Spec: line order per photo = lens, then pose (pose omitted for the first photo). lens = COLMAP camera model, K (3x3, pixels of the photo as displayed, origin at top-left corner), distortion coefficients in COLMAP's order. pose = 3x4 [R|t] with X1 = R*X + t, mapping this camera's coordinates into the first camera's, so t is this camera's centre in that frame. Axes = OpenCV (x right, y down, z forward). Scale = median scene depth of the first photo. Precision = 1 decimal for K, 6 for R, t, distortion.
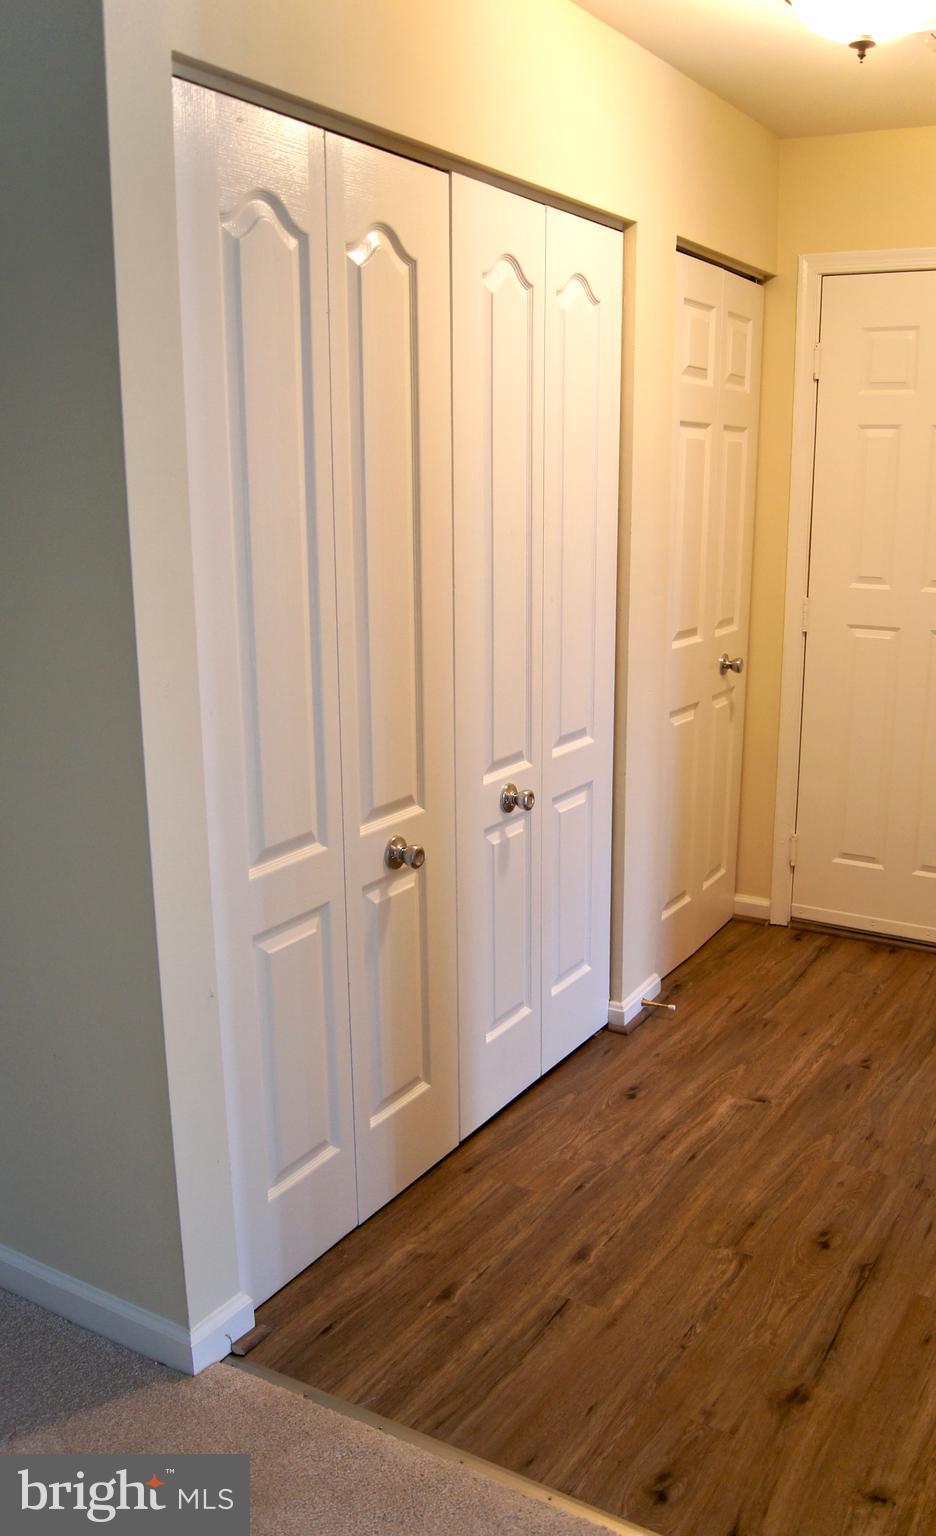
lens RADIAL K [[1304.8, 0, 530.6], [0, 1304.8, 797.1], [0, 0, 1]] dist [-0.092318, 0.007702]
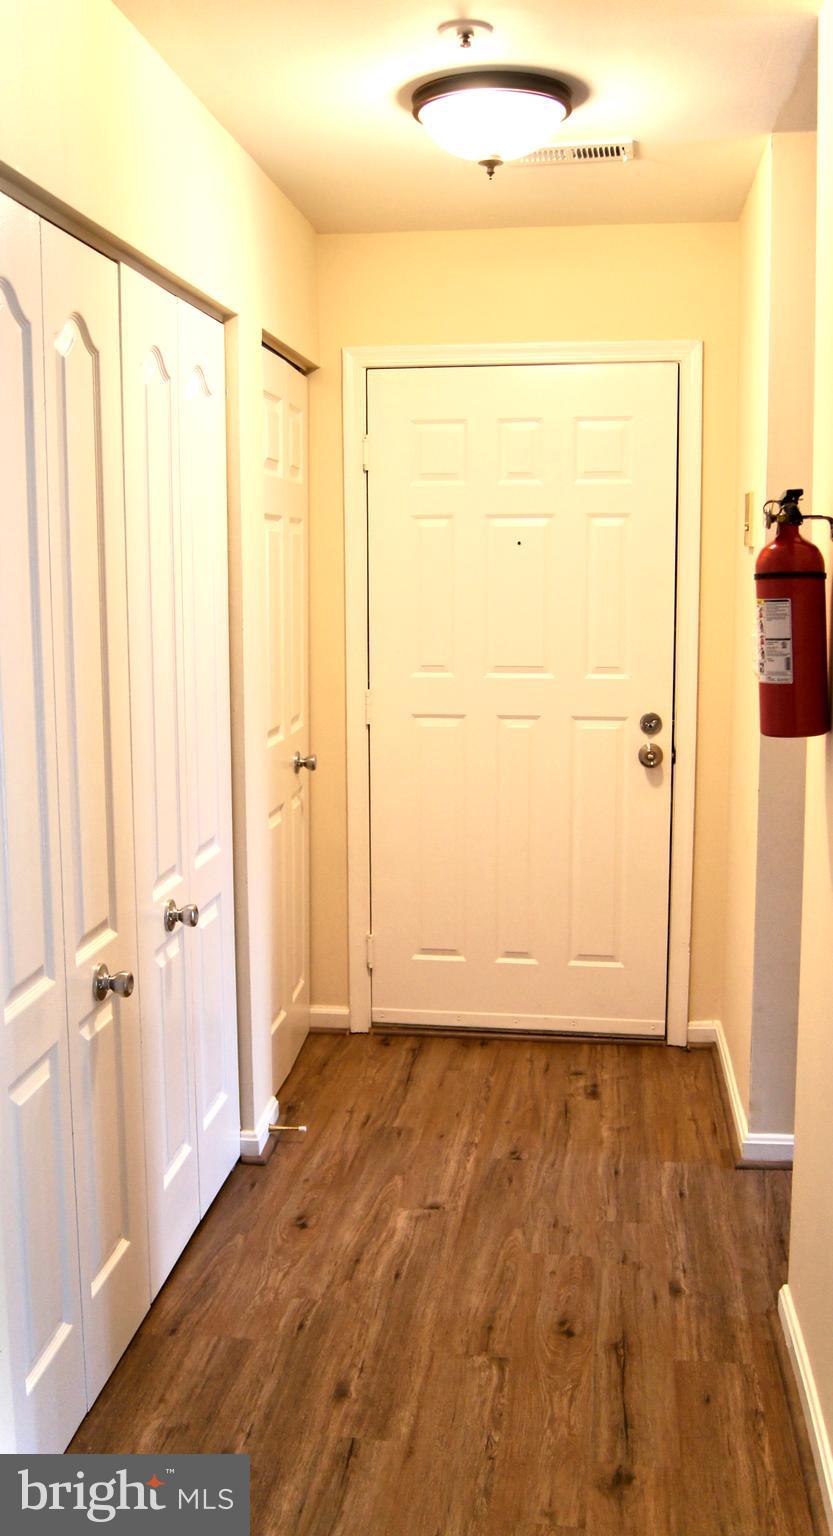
lens RADIAL K [[1461.0, 0, 385.8], [0, 1461.0, 746.7], [0, 0, 1]] dist [-0.088463, 0.019946]
pose [[0.932441, -0.055092, 0.357097, -0.236329], [0.097092, 0.990162, -0.100764, 0.001241], [-0.348033, 0.128628, 0.928616, -0.028005]]
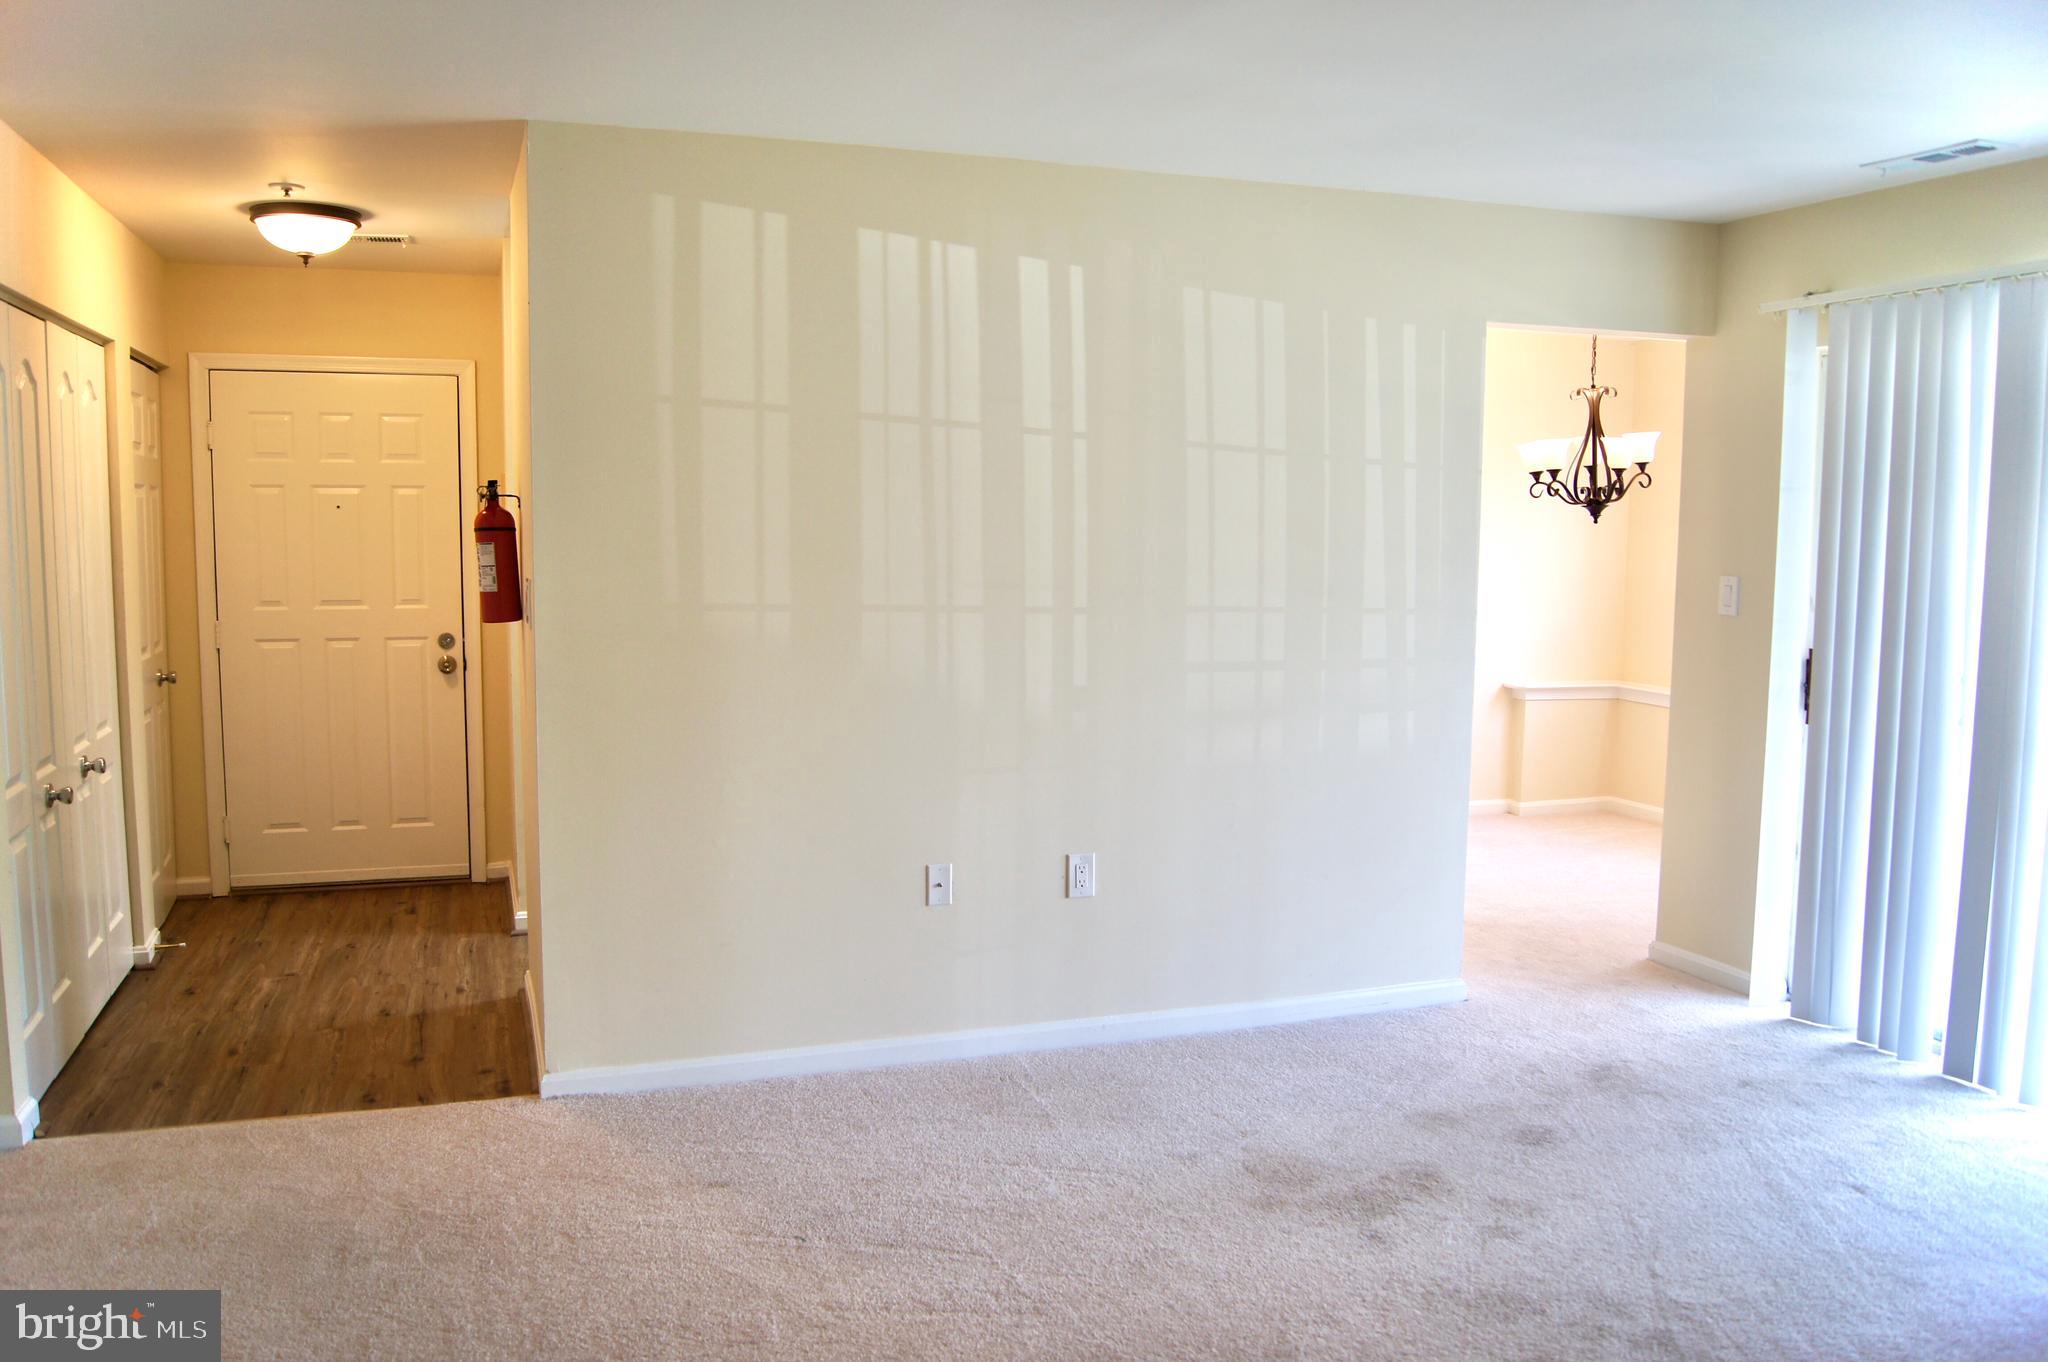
lens RADIAL K [[1595.0, 0, 1024.0], [0, 1595.0, 681.0], [0, 0, 1]] dist [-0.079199, 0.012038]
pose [[0.656426, -0.074620, 0.750691, -0.564770], [0.178959, 0.982094, -0.058865, 0.178651], [-0.732857, 0.172983, 0.658026, -0.746966]]
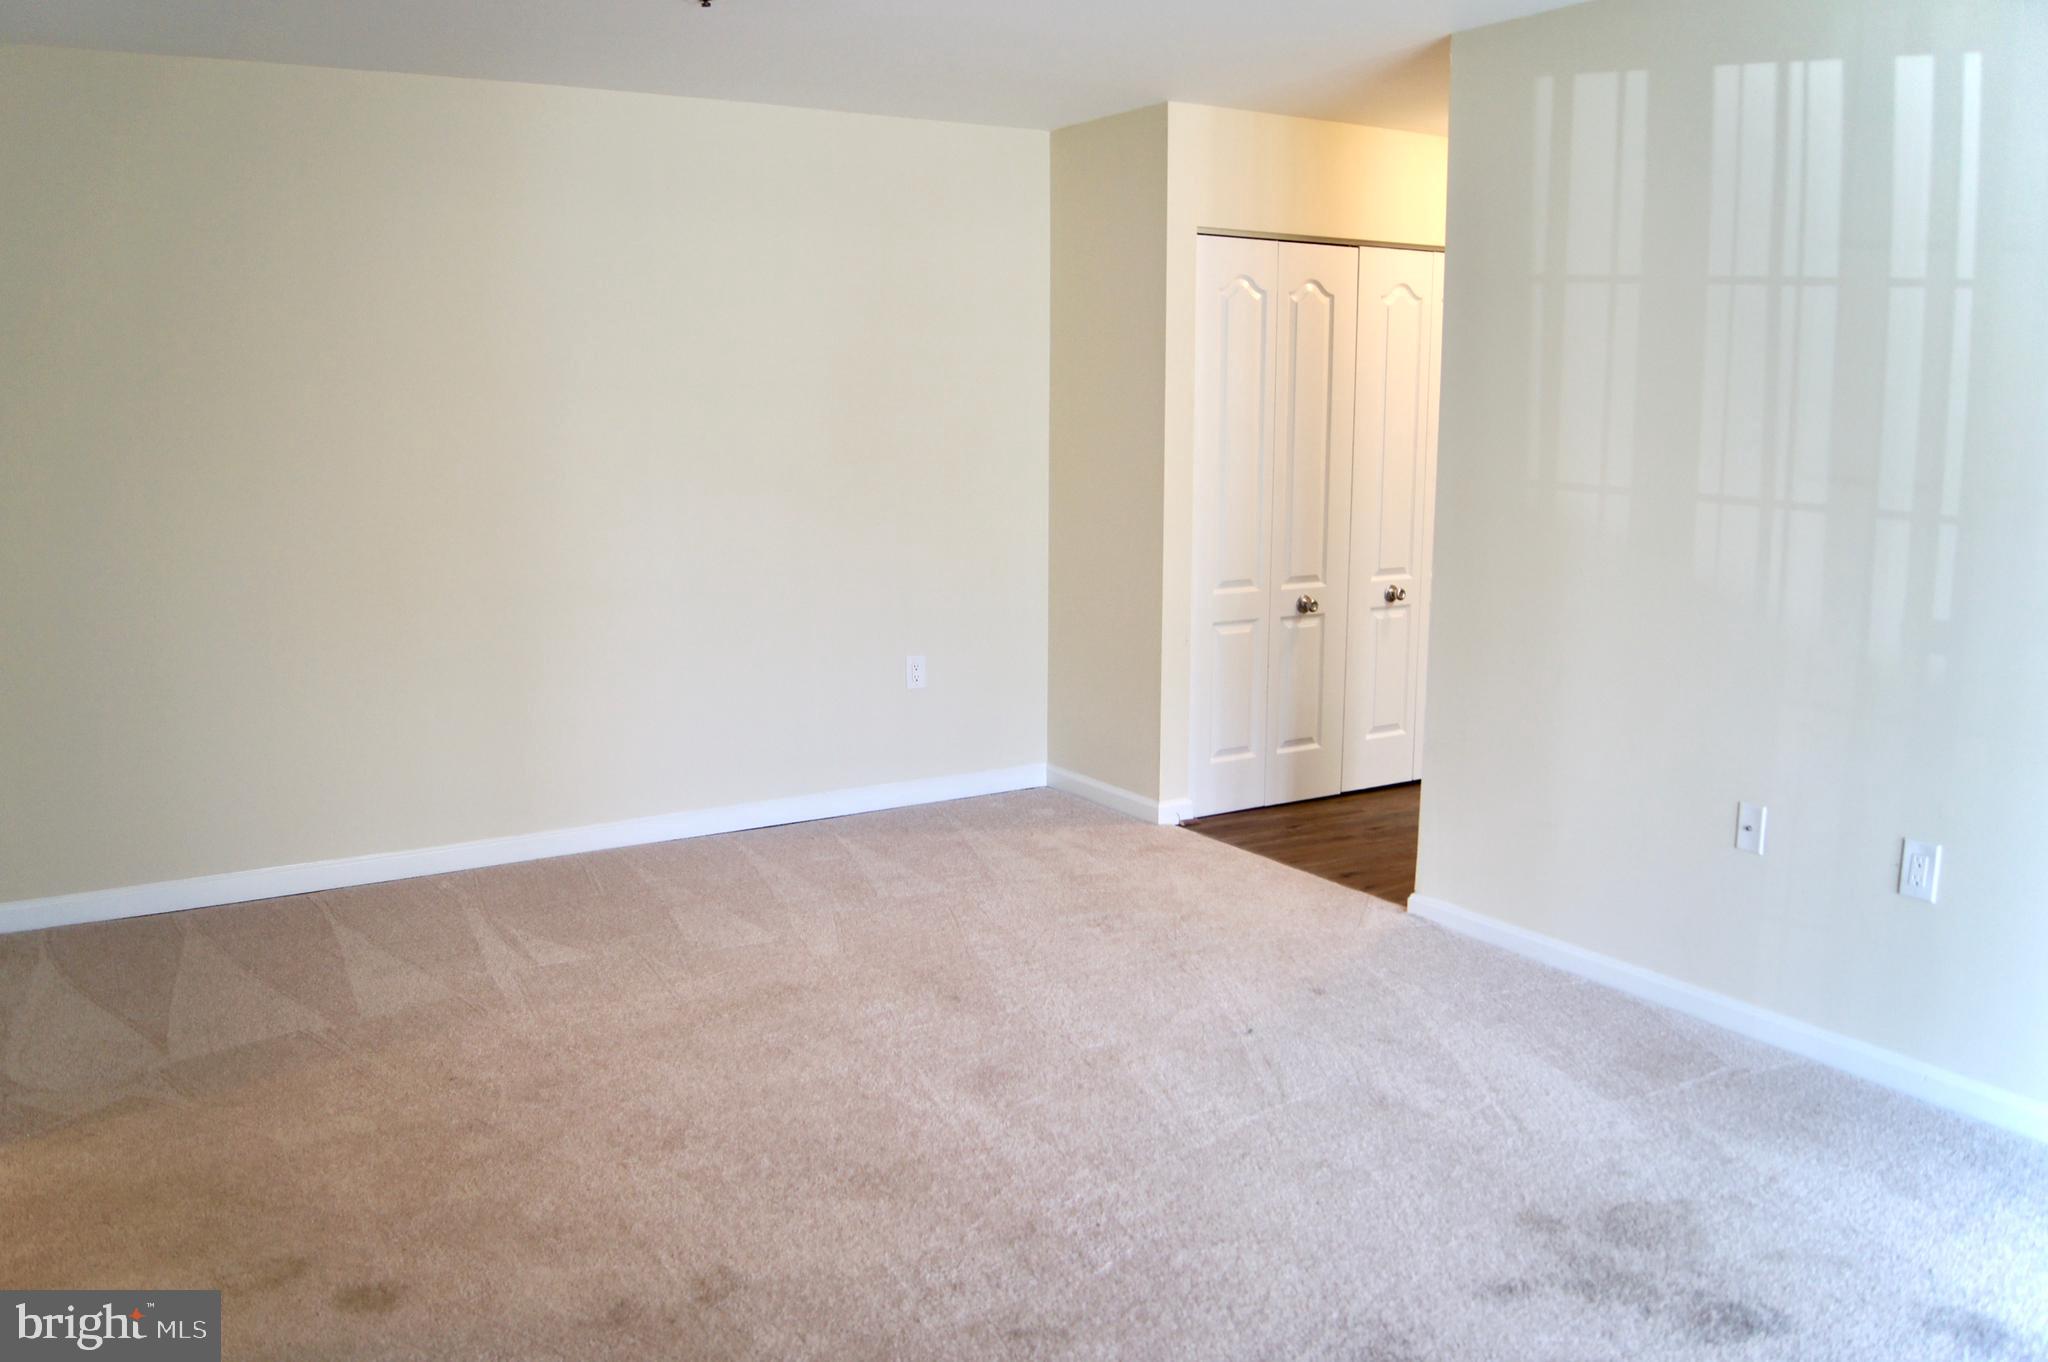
lens RADIAL K [[1661.3, 0, 989.9], [0, 1661.3, 677.2], [0, 0, 1]] dist [-0.074059, 0.006254]
pose [[0.870708, 0.076771, -0.485771, 0.583254], [-0.116859, 0.991748, -0.052726, 0.284064], [0.477714, 0.102675, 0.872495, -1.116600]]
